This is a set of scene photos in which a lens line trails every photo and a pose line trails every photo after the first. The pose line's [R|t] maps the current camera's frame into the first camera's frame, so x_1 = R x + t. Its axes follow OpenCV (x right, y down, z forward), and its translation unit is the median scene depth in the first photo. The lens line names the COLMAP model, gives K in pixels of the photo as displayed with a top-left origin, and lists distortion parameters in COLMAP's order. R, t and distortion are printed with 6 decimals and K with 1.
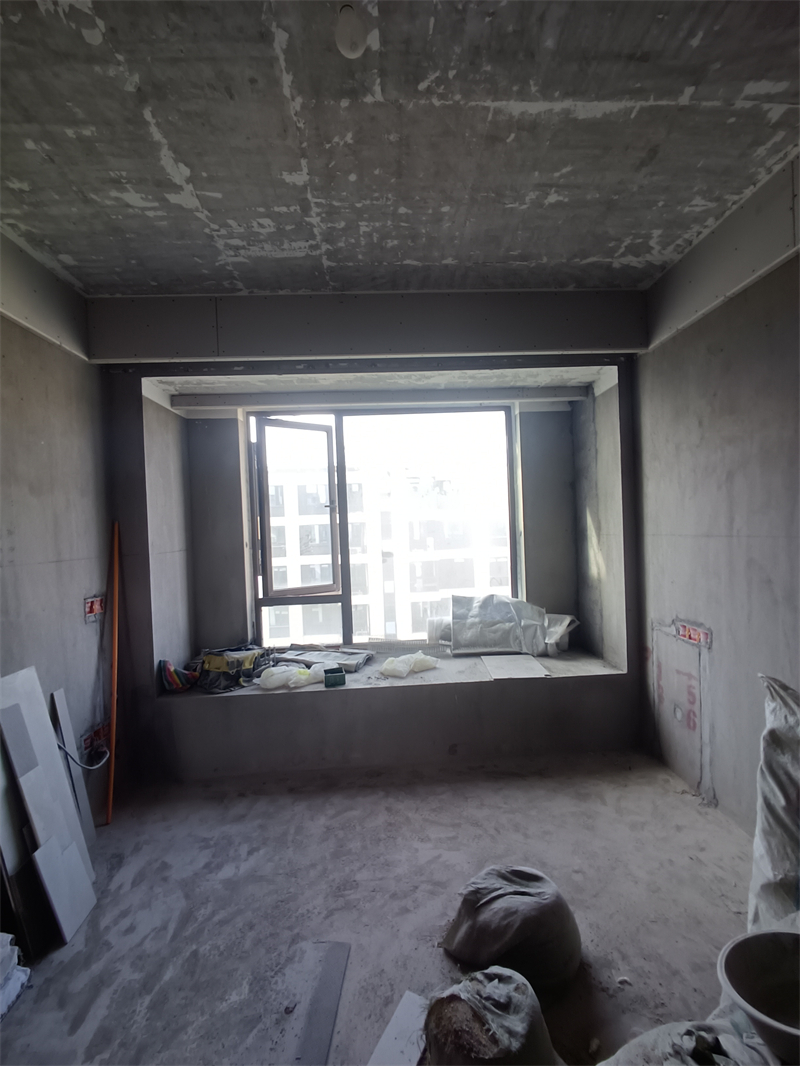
lens RADIAL K [[489.6, 0, 404.6], [0, 489.6, 537.1], [0, 0, 1]] dist [-0.003414, -0.000255]
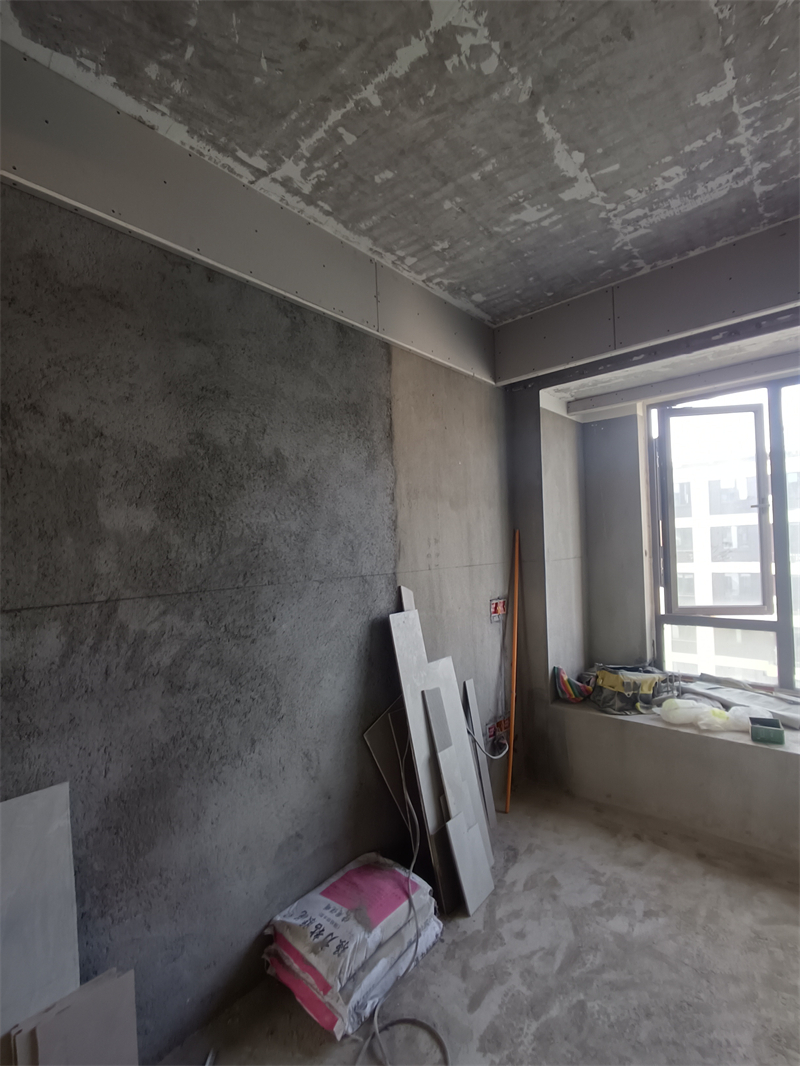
lens RADIAL K [[489.6, 0, 403.3], [0, 489.6, 538.2], [0, 0, 1]] dist [-0.003414, -0.000255]
pose [[0.716075, 0.006184, -0.697996, -0.026449], [-0.006819, 0.999975, 0.001864, -0.017252], [0.697990, 0.003424, 0.716099, 0.078092]]
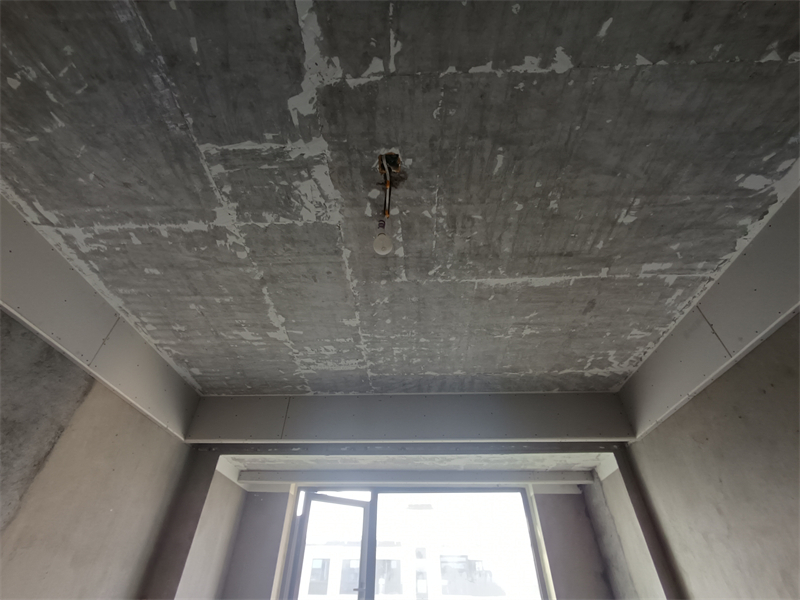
lens RADIAL K [[367.4, 0, 397.4], [0, 367.4, 303.5], [0, 0, 1]] dist [-0.003414, -0.000255]
pose [[0.994580, -0.022522, -0.101502, 0.030871], [-0.050103, 0.751605, -0.657708, -0.025376], [0.091102, 0.659229, 0.746403, 0.096313]]
